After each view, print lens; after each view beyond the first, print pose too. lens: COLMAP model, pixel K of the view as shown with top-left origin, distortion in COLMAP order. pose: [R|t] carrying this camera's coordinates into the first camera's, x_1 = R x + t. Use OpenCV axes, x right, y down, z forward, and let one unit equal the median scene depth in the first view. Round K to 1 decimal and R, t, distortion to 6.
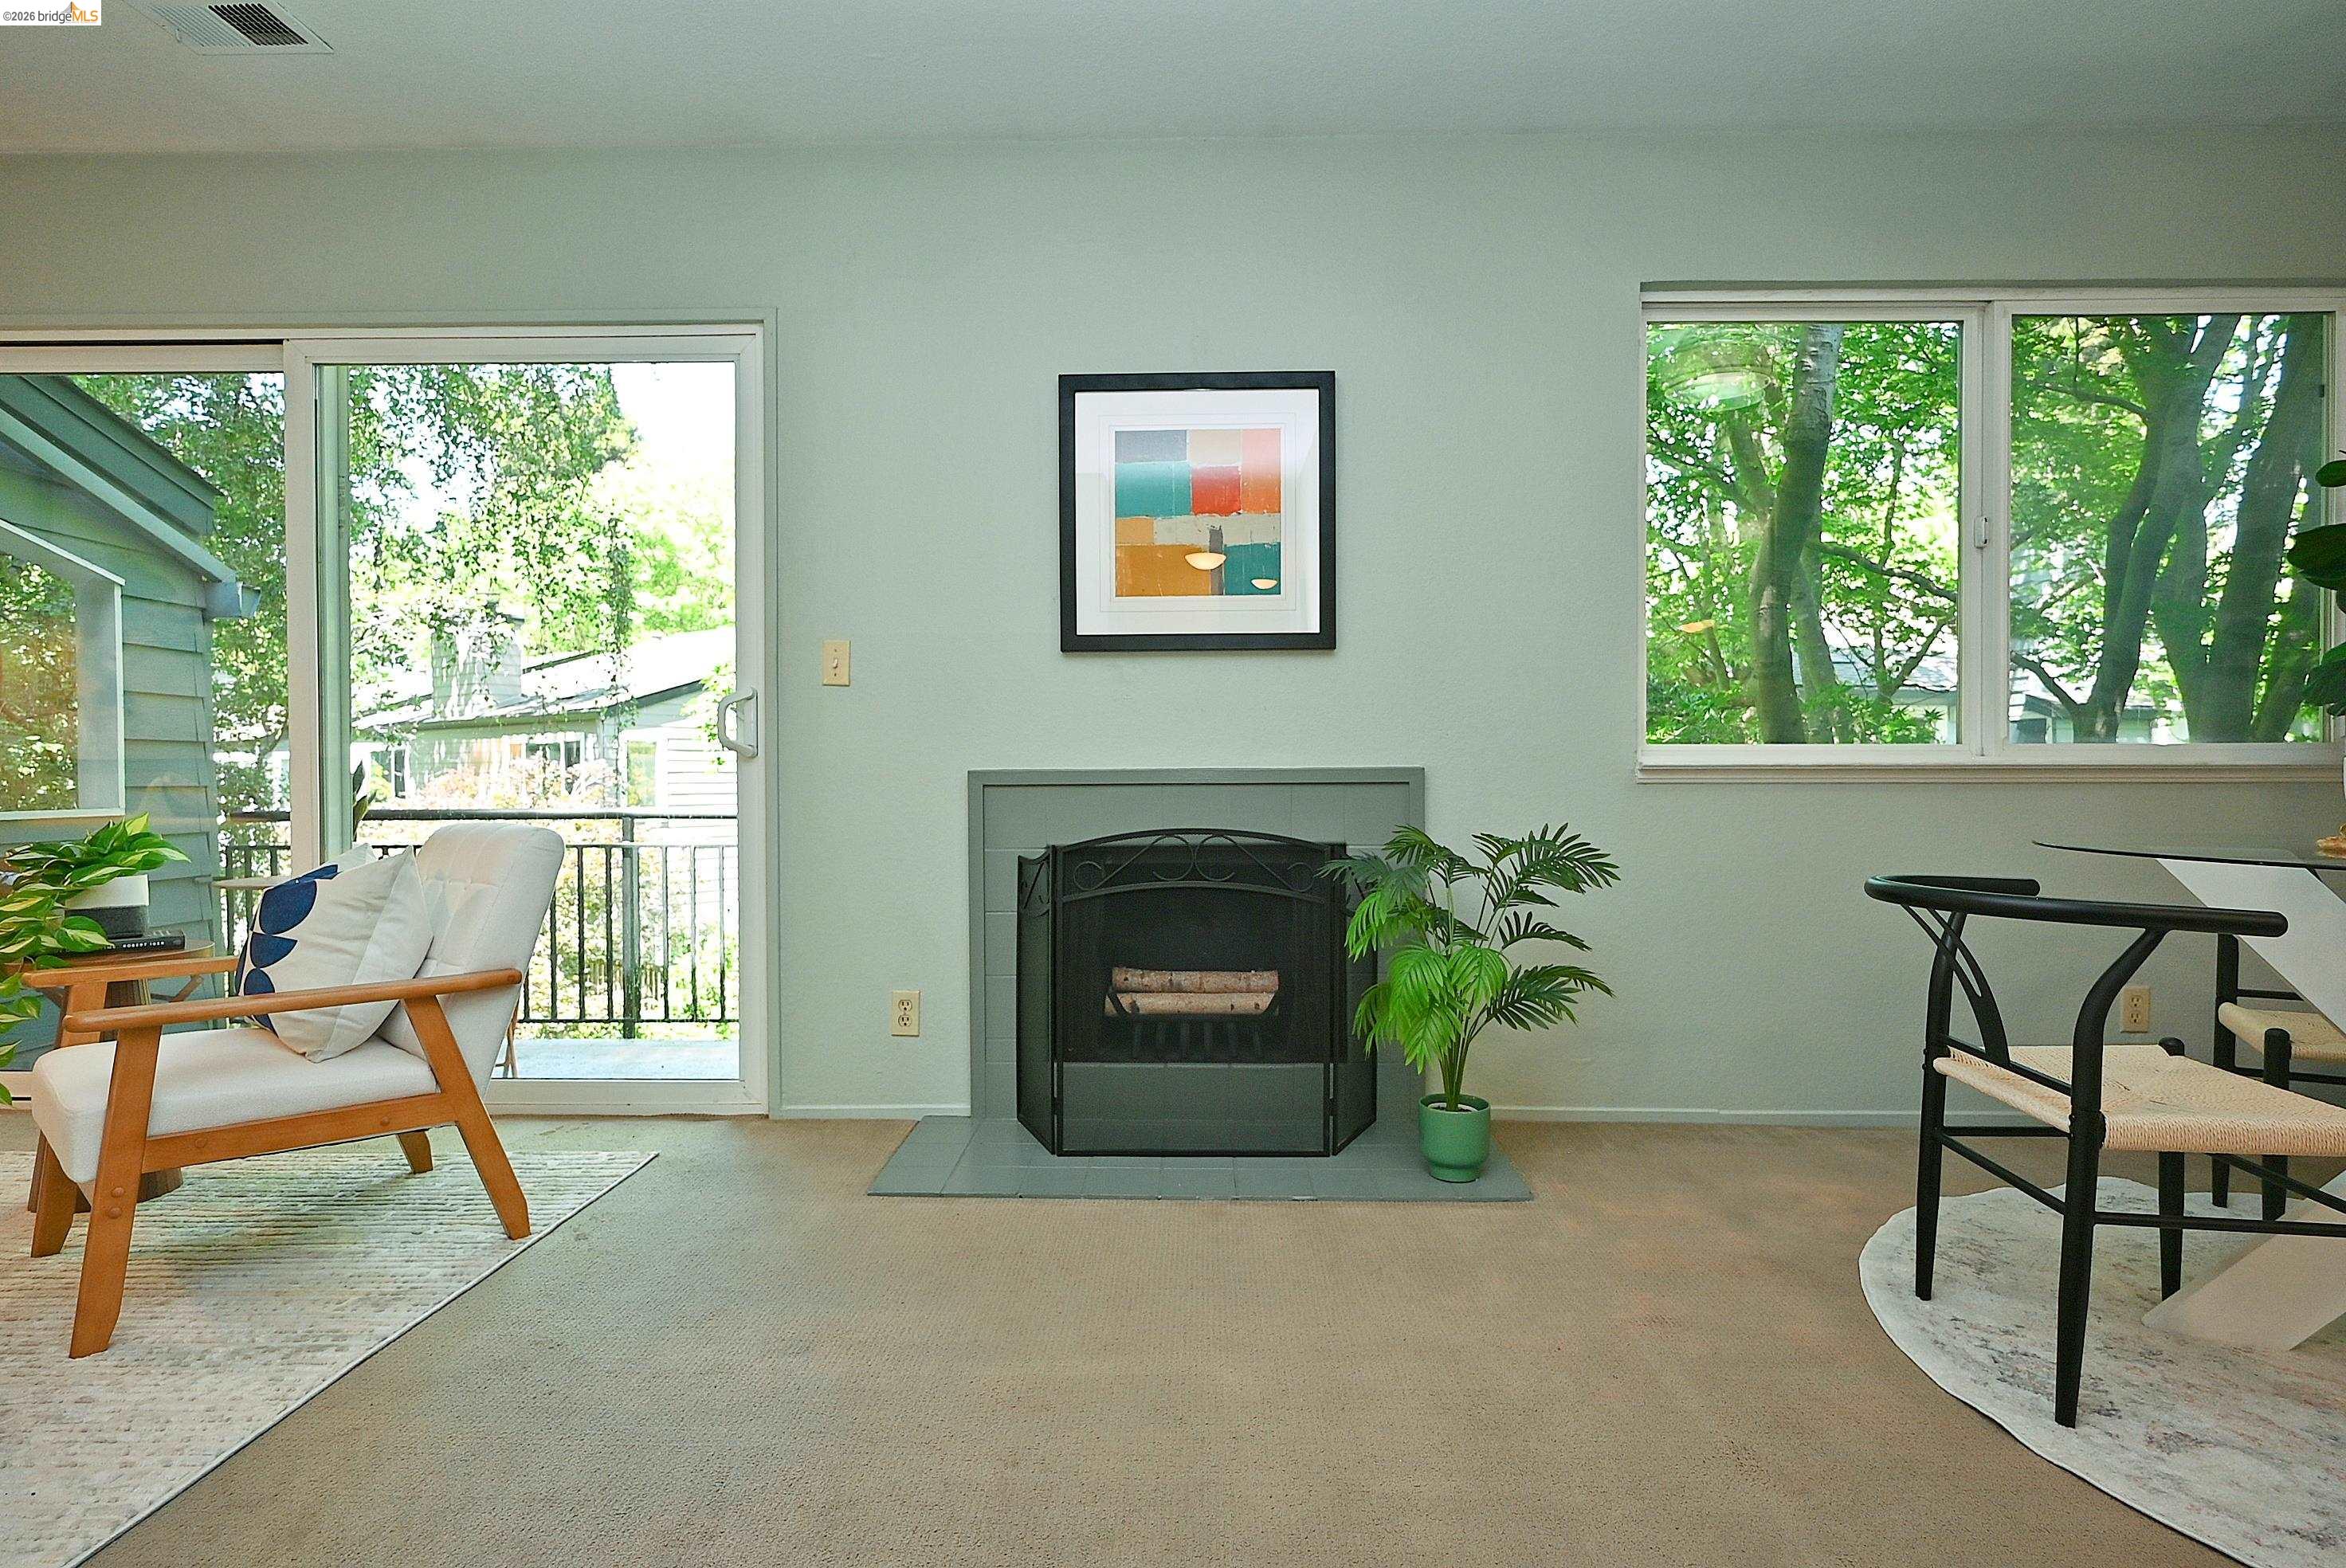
lens RADIAL K [[1209.1, 0, 1182.2], [0, 1209.1, 783.6], [0, 0, 1]] dist [-0.001204, 0.000022]
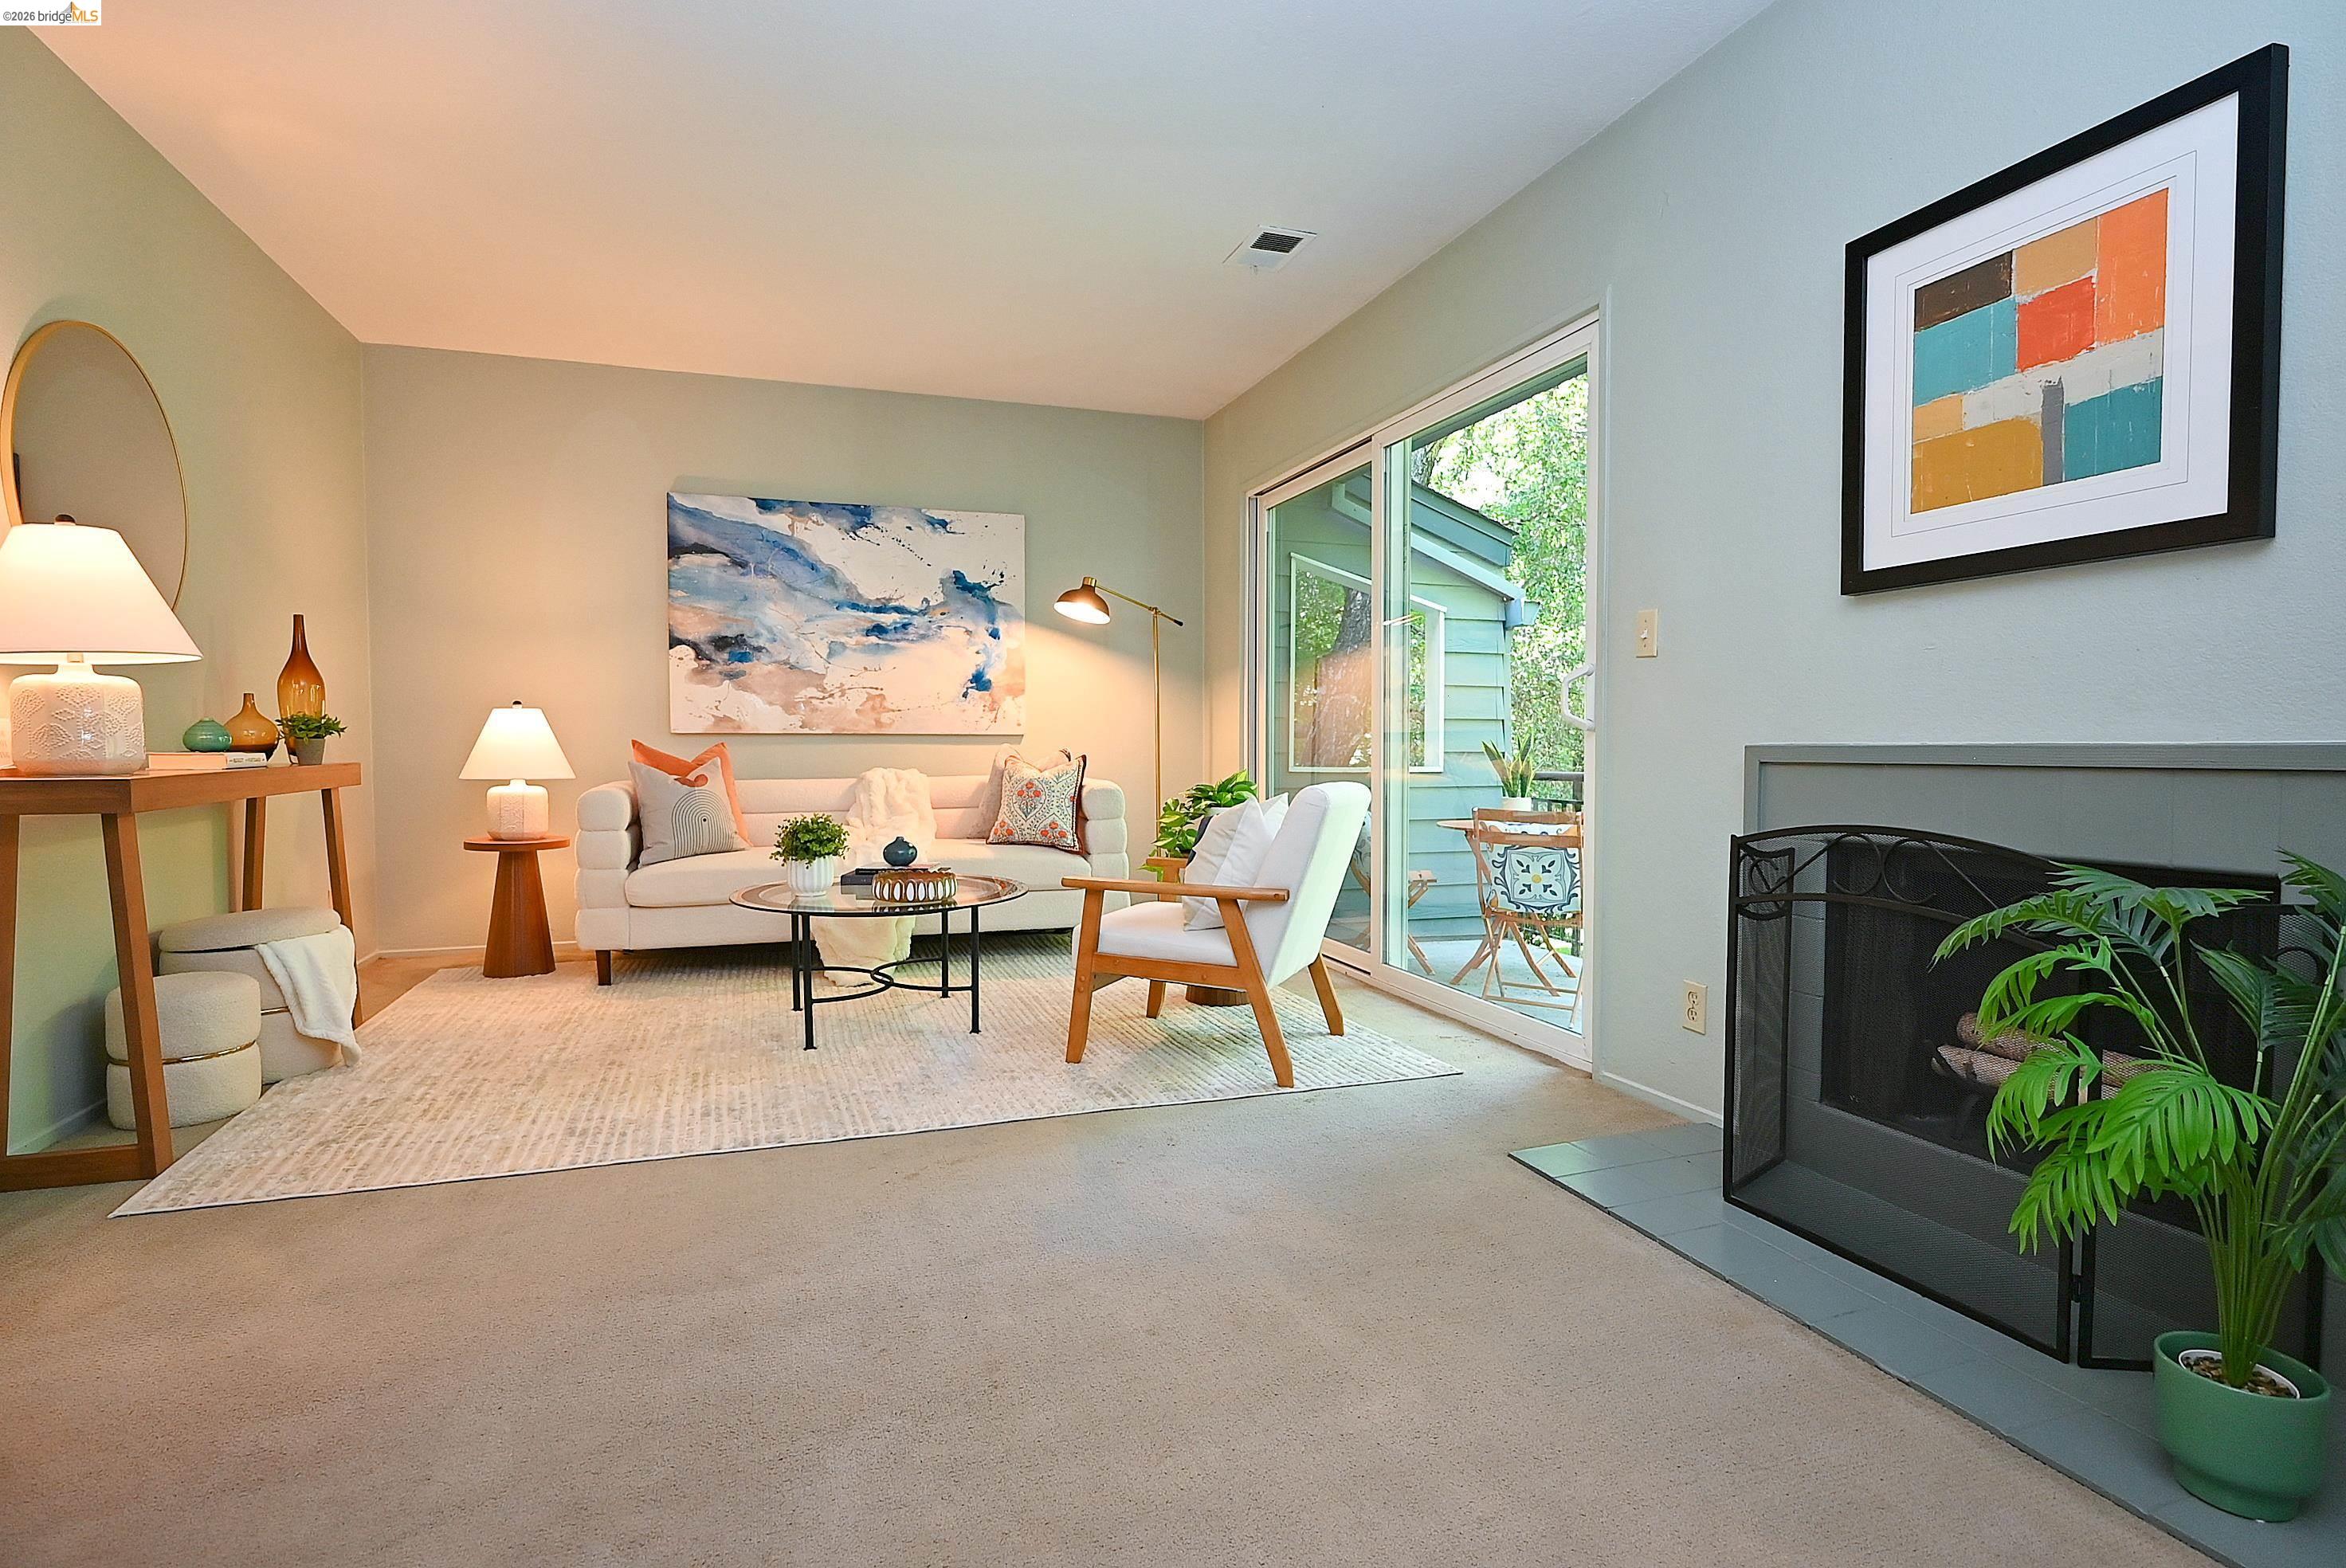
lens RADIAL K [[1162.7, 0, 1168.8], [0, 1162.7, 782.3], [0, 0, 1]] dist [-0.003108, 0.001348]
pose [[0.340254, 0.035048, -0.939680, 0.473663], [-0.009724, 0.999383, 0.033754, -0.007888], [0.940283, -0.002348, 0.340385, 0.324973]]
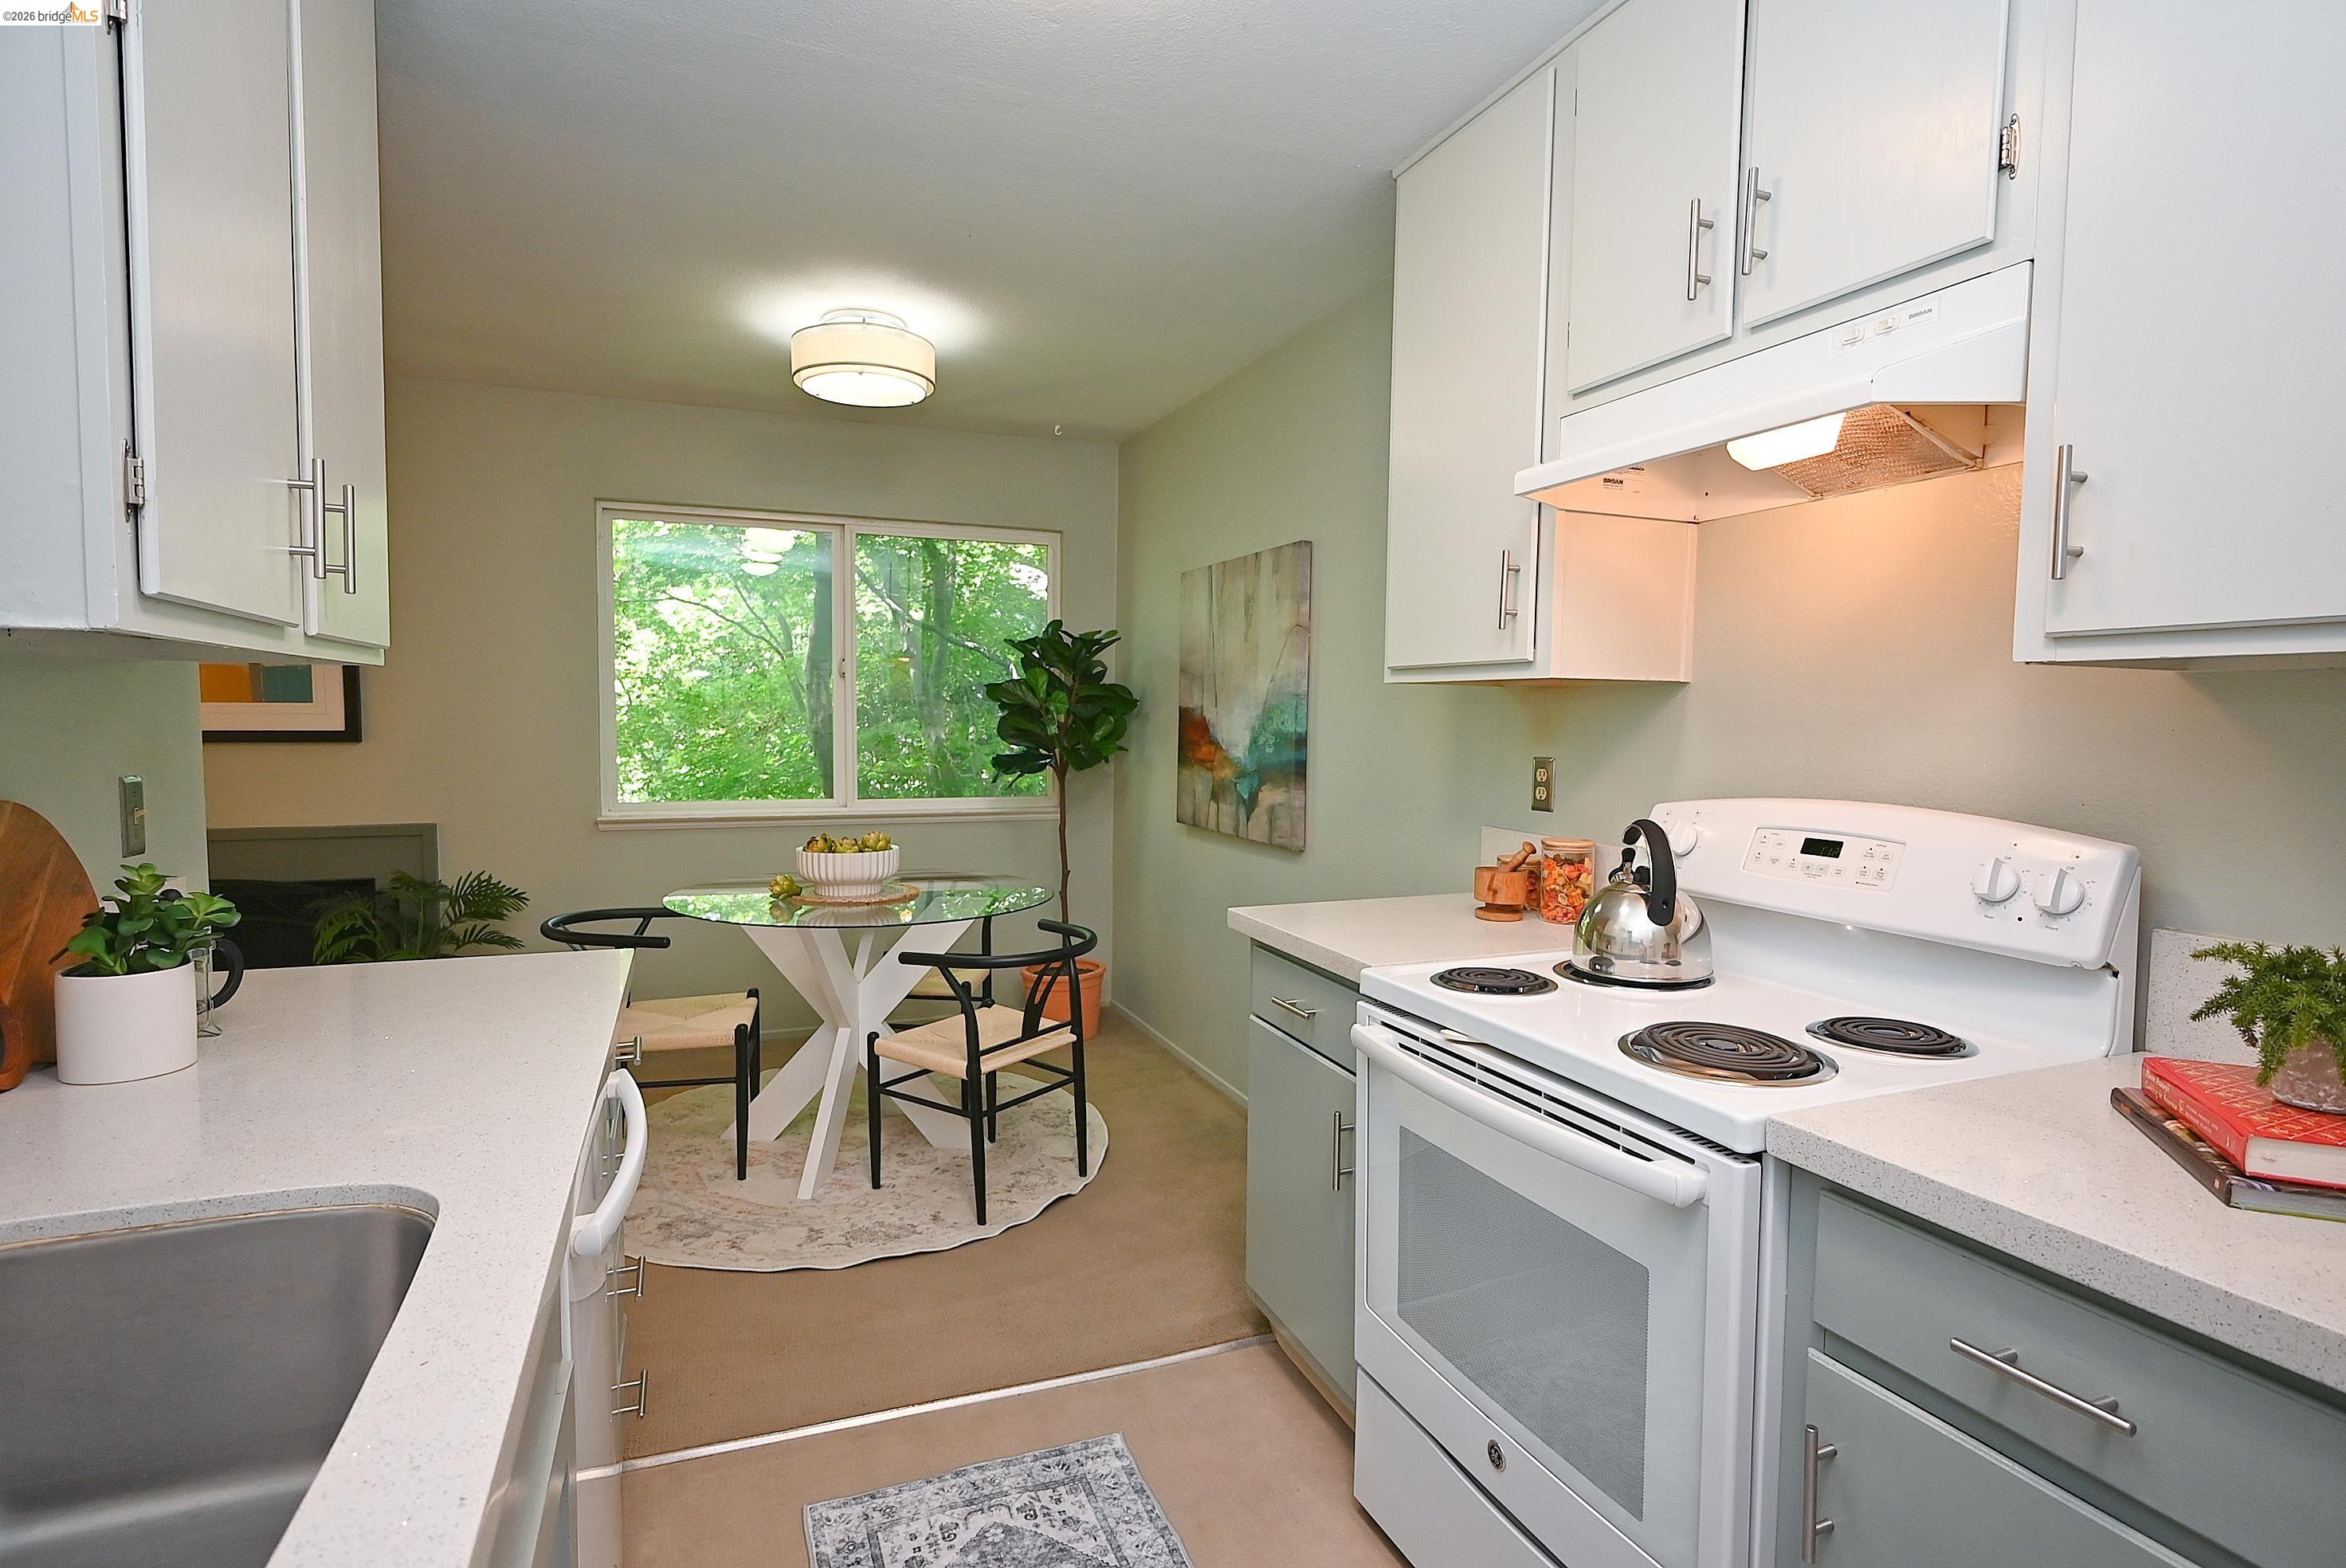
lens RADIAL K [[1162.7, 0, 1168.8], [0, 1162.7, 782.3], [0, 0, 1]] dist [-0.003108, 0.001348]
pose [[0.921832, -0.010342, 0.387452, 0.480619], [-0.009154, 0.998784, 0.048439, -0.140647], [-0.387482, -0.048199, 0.920617, -0.622328]]
